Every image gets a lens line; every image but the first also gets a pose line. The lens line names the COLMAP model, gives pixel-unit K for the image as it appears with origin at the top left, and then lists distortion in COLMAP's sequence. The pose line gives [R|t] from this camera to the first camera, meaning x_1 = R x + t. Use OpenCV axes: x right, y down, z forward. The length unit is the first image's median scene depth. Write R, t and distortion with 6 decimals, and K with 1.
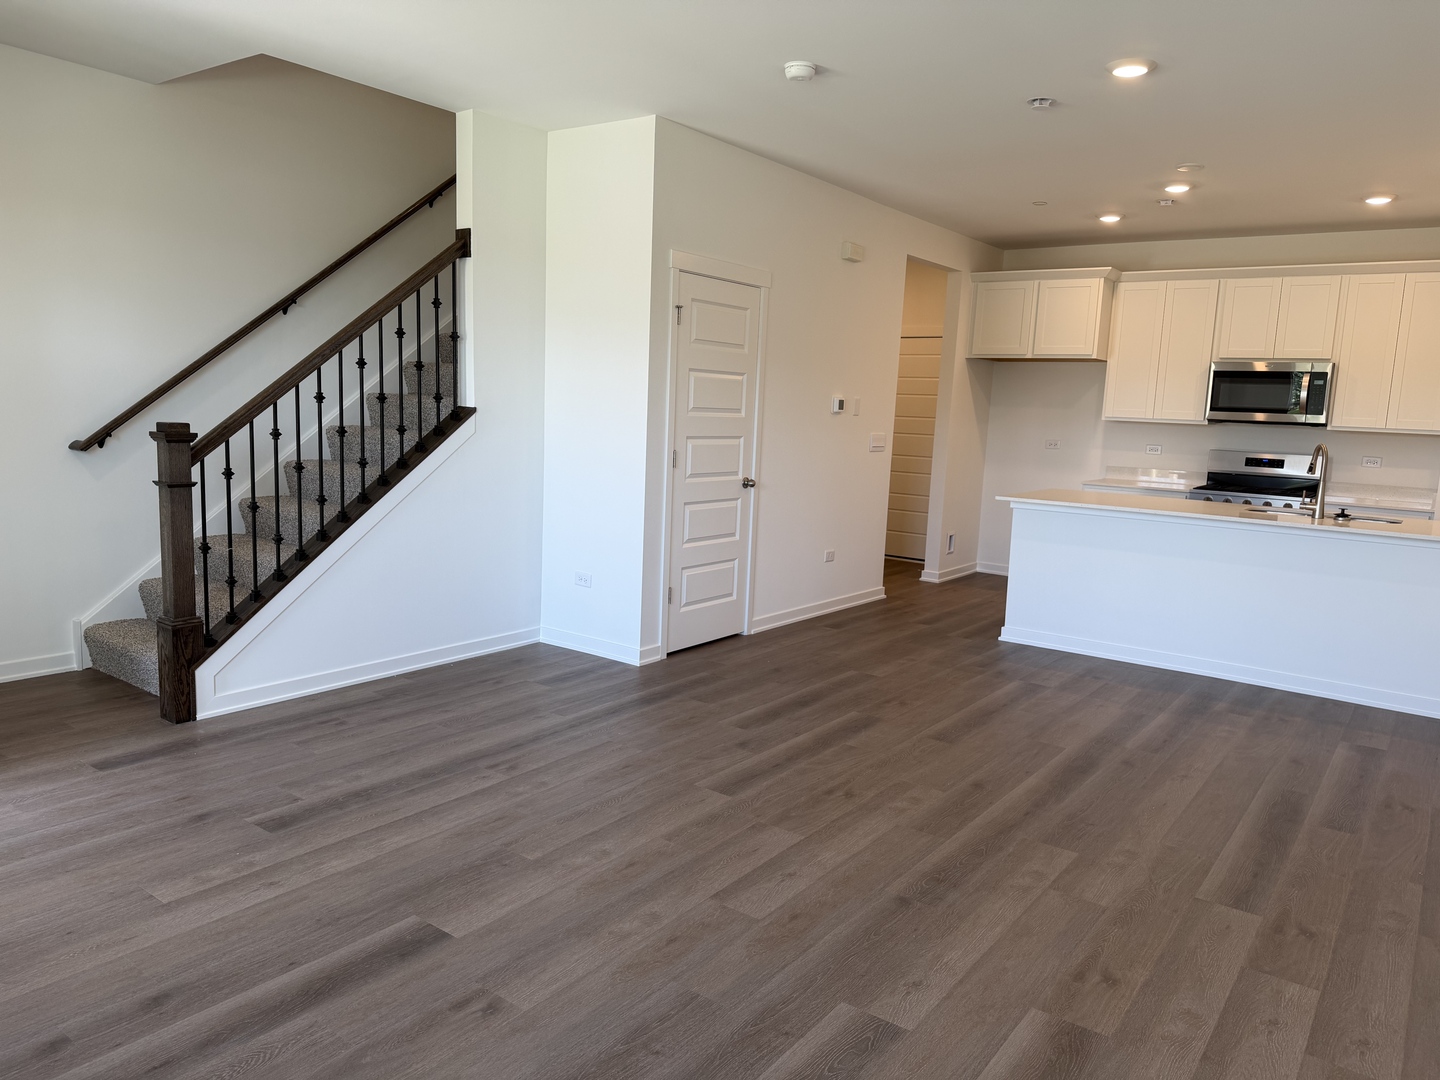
lens RADIAL K [[1021.4, 0, 718.1], [0, 1021.4, 537.1], [0, 0, 1]] dist [0.093680, -0.122983]
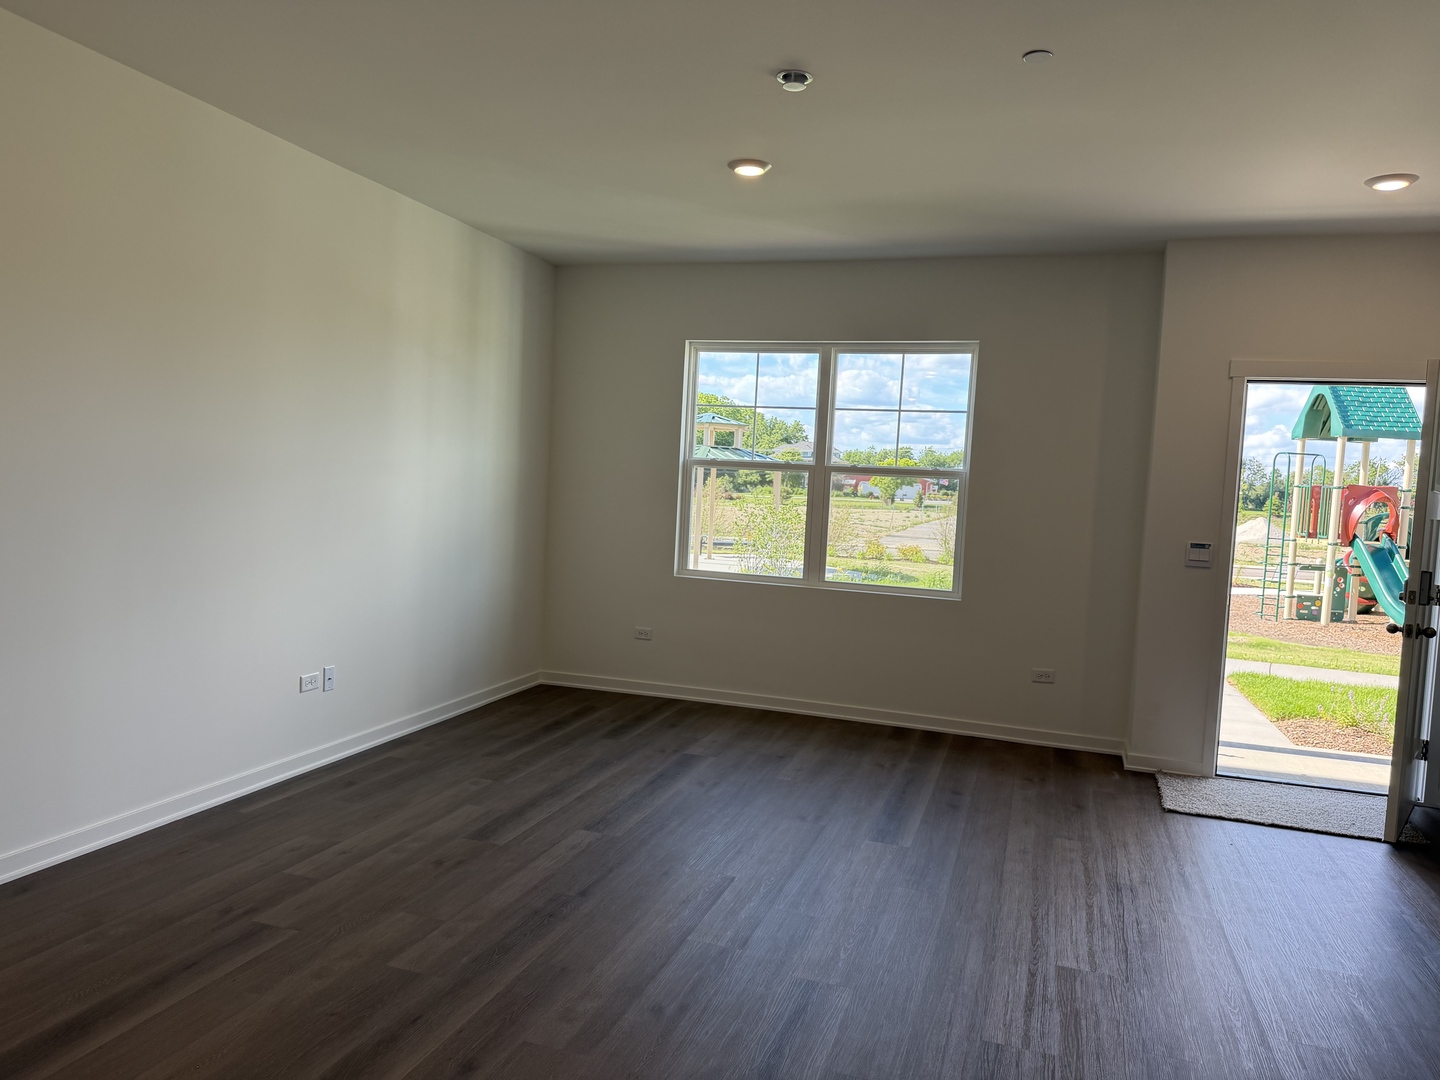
lens RADIAL K [[1021.4, 0, 718.1], [0, 1021.4, 537.1], [0, 0, 1]] dist [0.093680, -0.122983]
pose [[-0.946547, -0.070519, -0.314762, 0.435281], [-0.128397, 0.977543, 0.167106, -0.263760], [0.295909, 0.198588, -0.934345, 2.077042]]
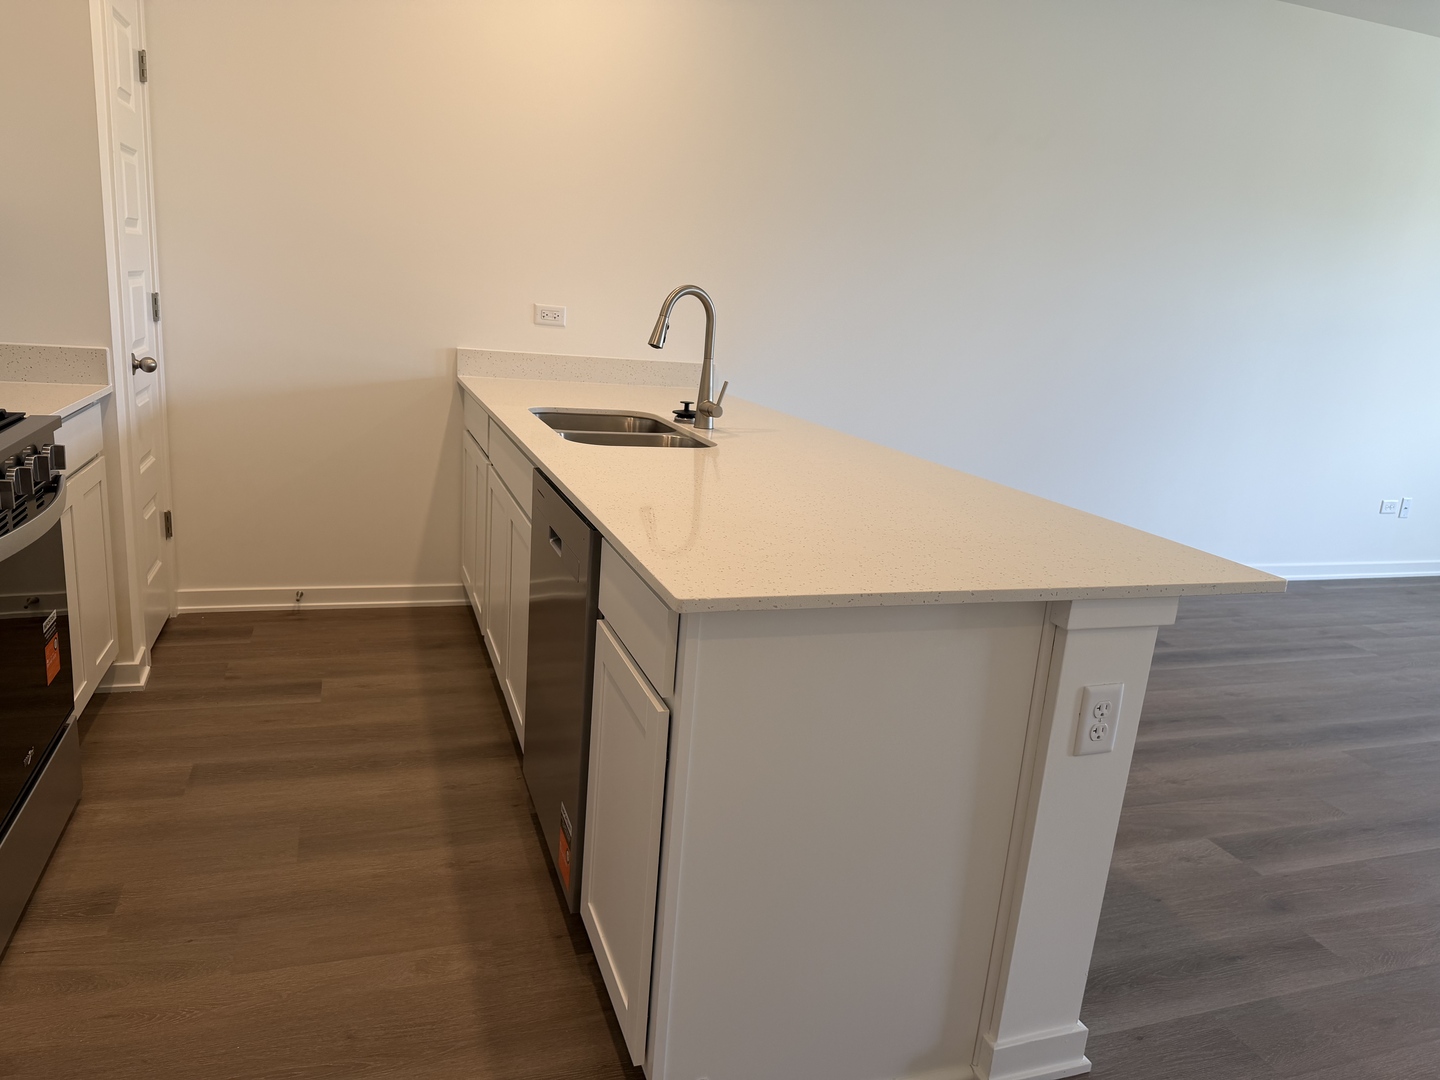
lens RADIAL K [[1021.4, 0, 718.1], [0, 1021.4, 537.1], [0, 0, 1]] dist [0.093680, -0.122983]
pose [[-0.824267, -0.236436, 0.514473, 0.533826], [-0.042851, 0.932083, 0.359702, -0.294049], [-0.564578, 0.274445, -0.778416, 2.692395]]
